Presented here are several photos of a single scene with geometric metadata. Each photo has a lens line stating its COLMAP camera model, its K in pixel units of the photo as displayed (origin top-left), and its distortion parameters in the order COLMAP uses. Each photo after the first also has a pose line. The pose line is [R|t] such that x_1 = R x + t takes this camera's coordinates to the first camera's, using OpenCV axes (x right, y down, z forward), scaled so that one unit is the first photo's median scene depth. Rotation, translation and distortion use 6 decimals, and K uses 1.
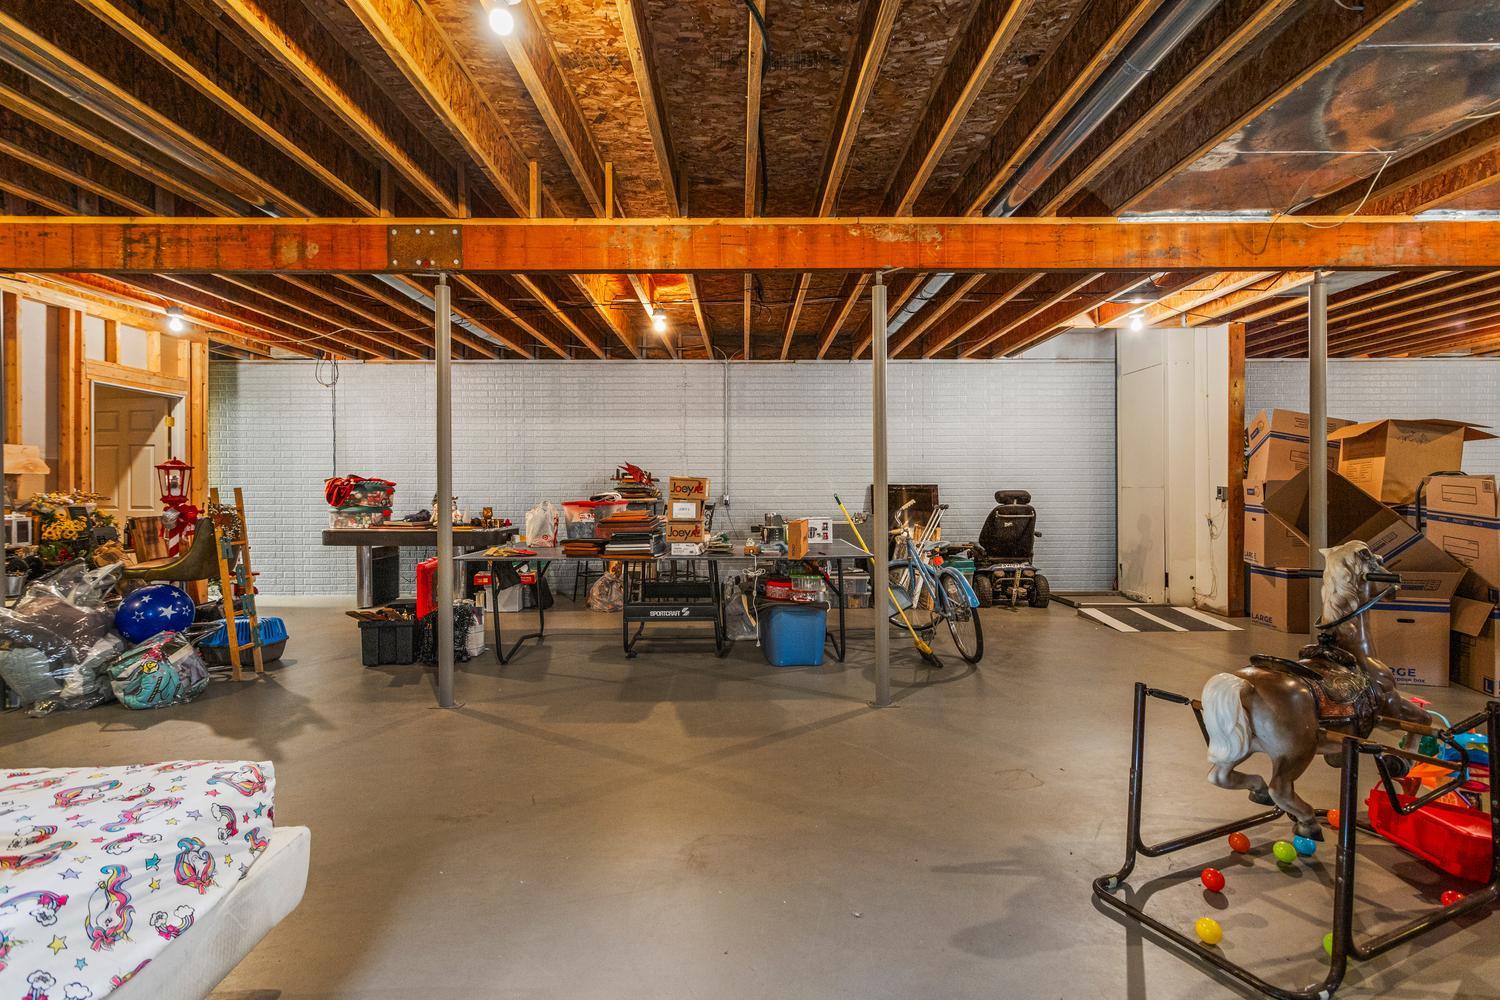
lens RADIAL K [[728.9, 0, 750.0], [0, 728.9, 505.4], [0, 0, 1]] dist [0.000614, 0.001305]
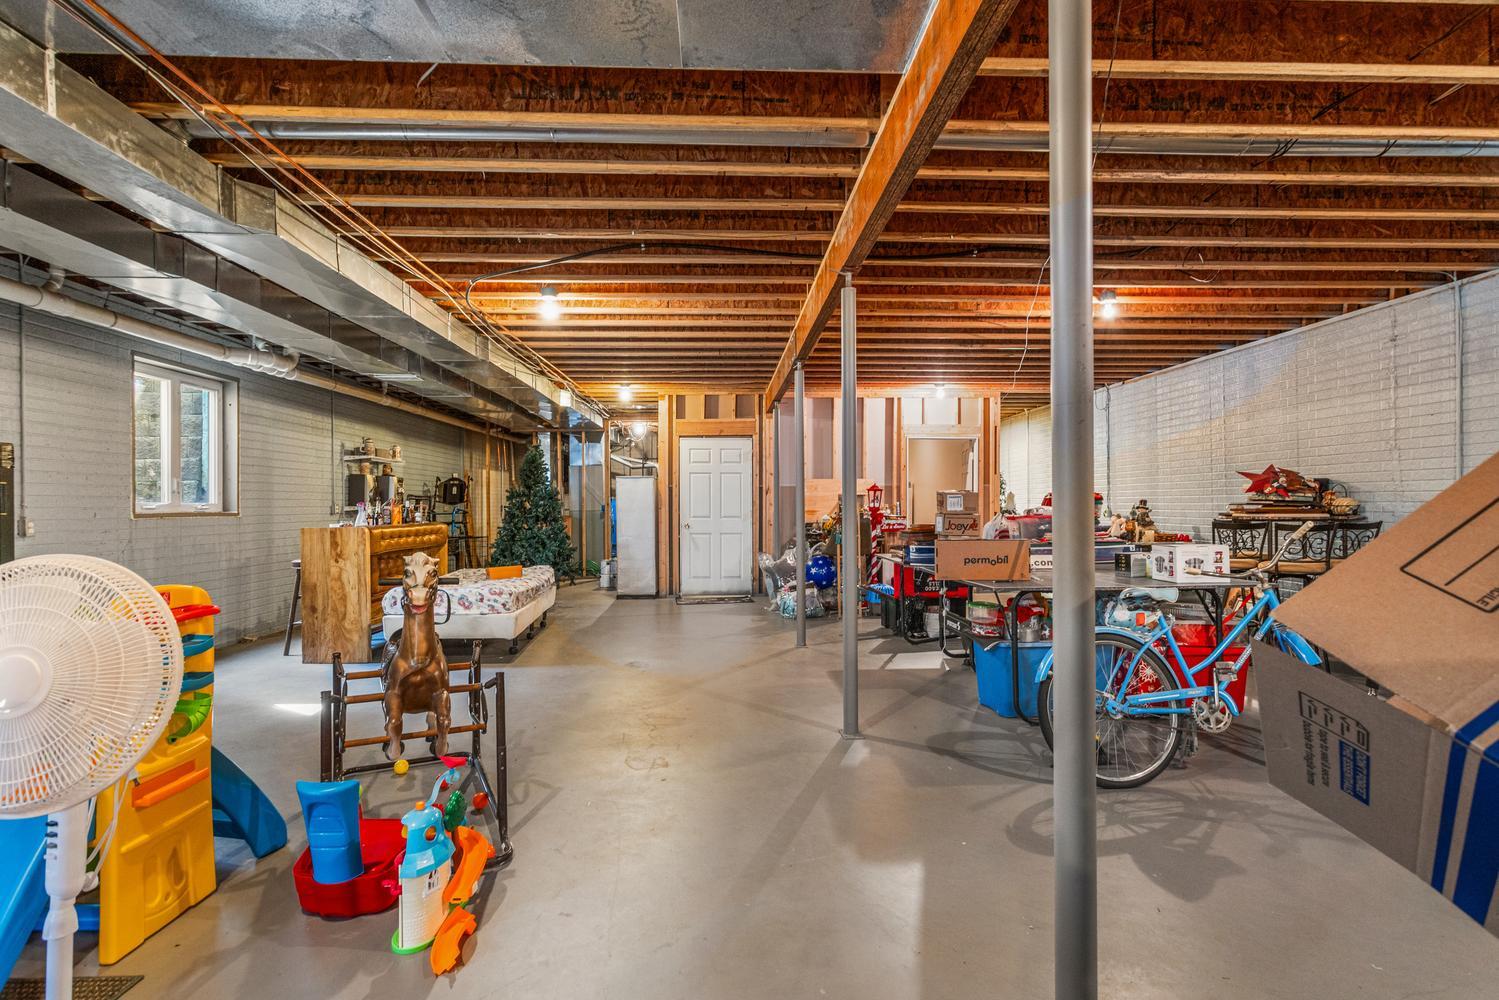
lens RADIAL K [[728.4, 0, 749.5], [0, 728.4, 505.4], [0, 0, 1]] dist [0.000614, 0.001305]
pose [[0.034732, 0.012704, -0.999316, 0.808884], [-0.014229, 0.999824, 0.012216, -0.025790], [0.999295, 0.013795, 0.034907, 0.601266]]
